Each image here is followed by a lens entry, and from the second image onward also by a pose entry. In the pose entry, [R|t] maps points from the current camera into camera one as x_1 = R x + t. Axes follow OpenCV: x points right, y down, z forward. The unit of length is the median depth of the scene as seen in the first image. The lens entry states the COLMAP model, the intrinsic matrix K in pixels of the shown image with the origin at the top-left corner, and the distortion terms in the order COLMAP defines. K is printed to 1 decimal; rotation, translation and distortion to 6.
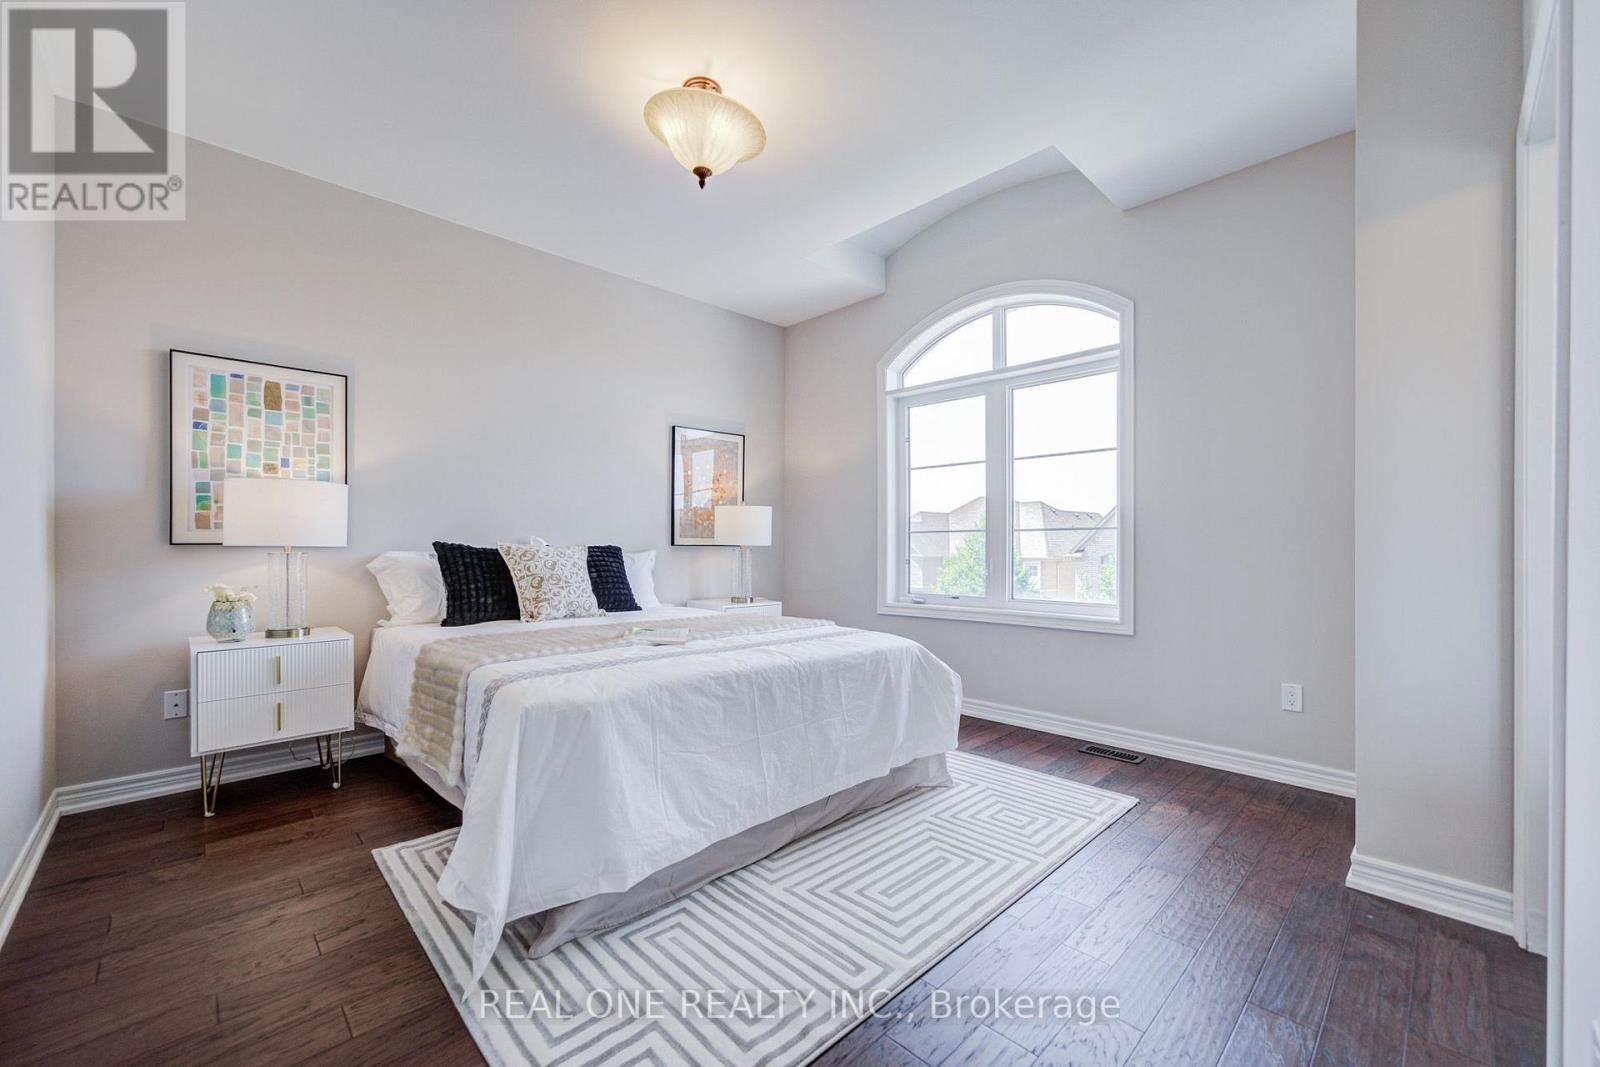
lens RADIAL K [[638.1, 0, 800.0], [0, 638.1, 533.5], [0, 0, 1]] dist [0.000151, 0.000038]
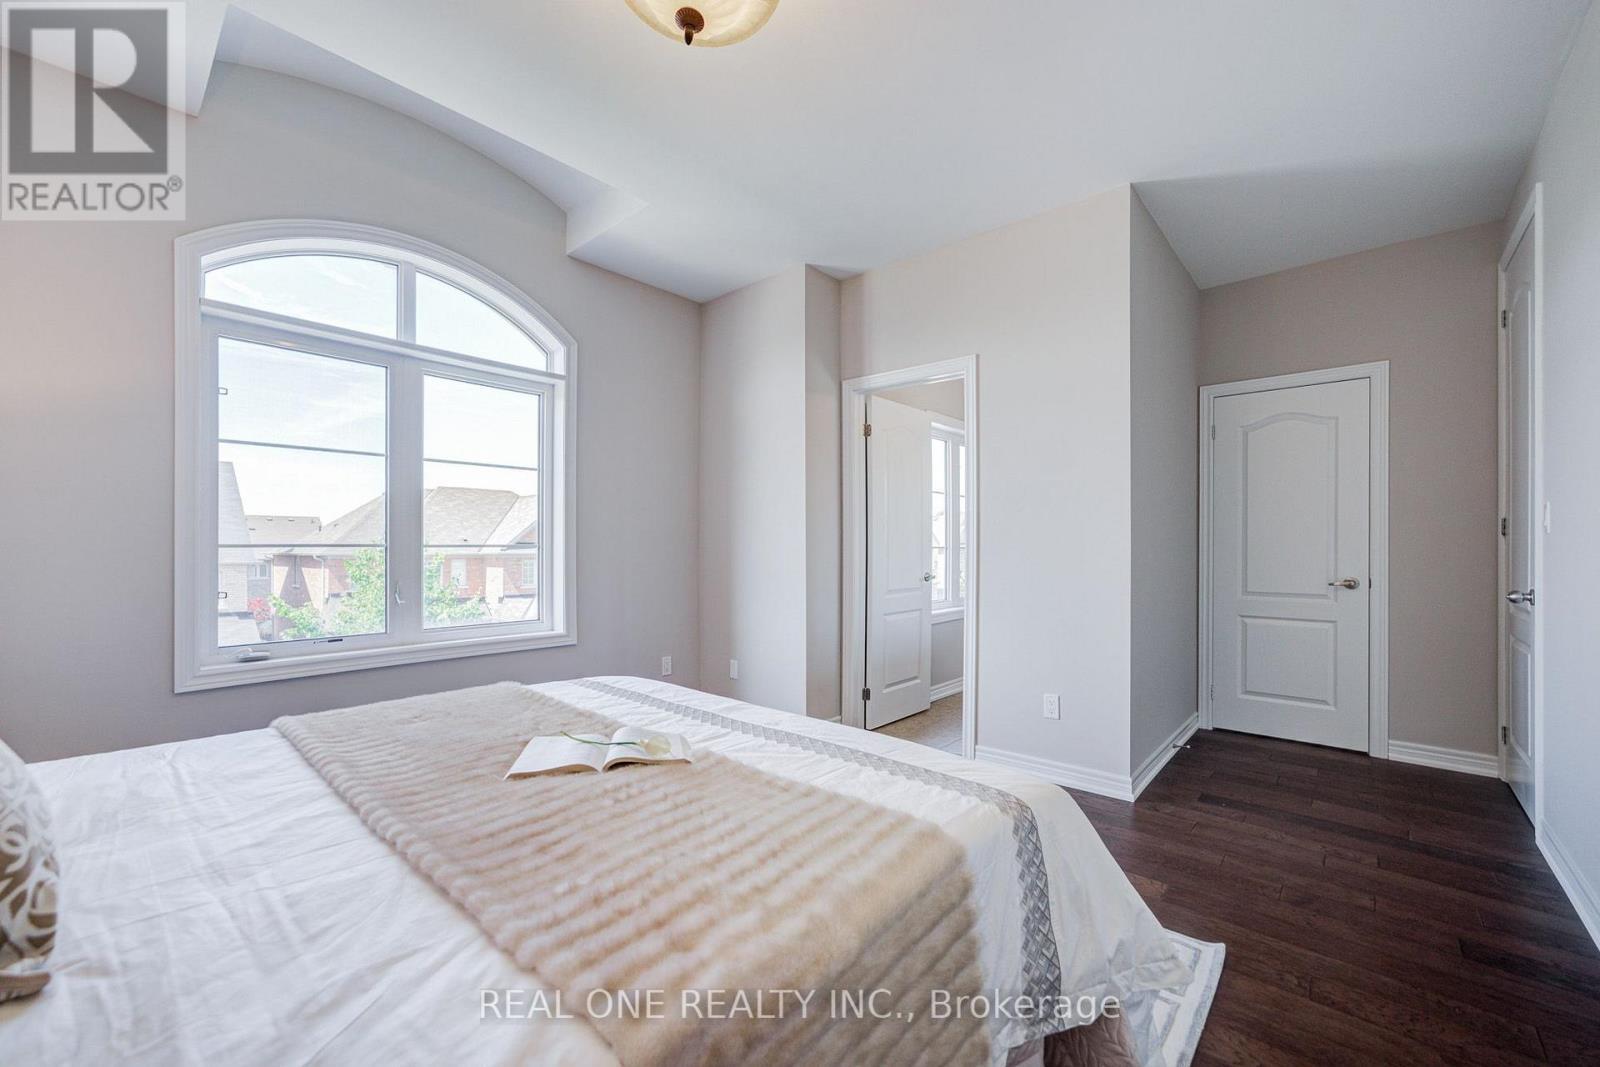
lens RADIAL K [[638.1, 0, 800.0], [0, 638.1, 533.5], [0, 0, 1]] dist [0.000151, 0.000038]
pose [[-0.078057, 0.017491, 0.996795, -0.510541], [-0.010304, 0.999779, -0.018350, -0.012578], [-0.996896, -0.011703, -0.077859, 0.580138]]
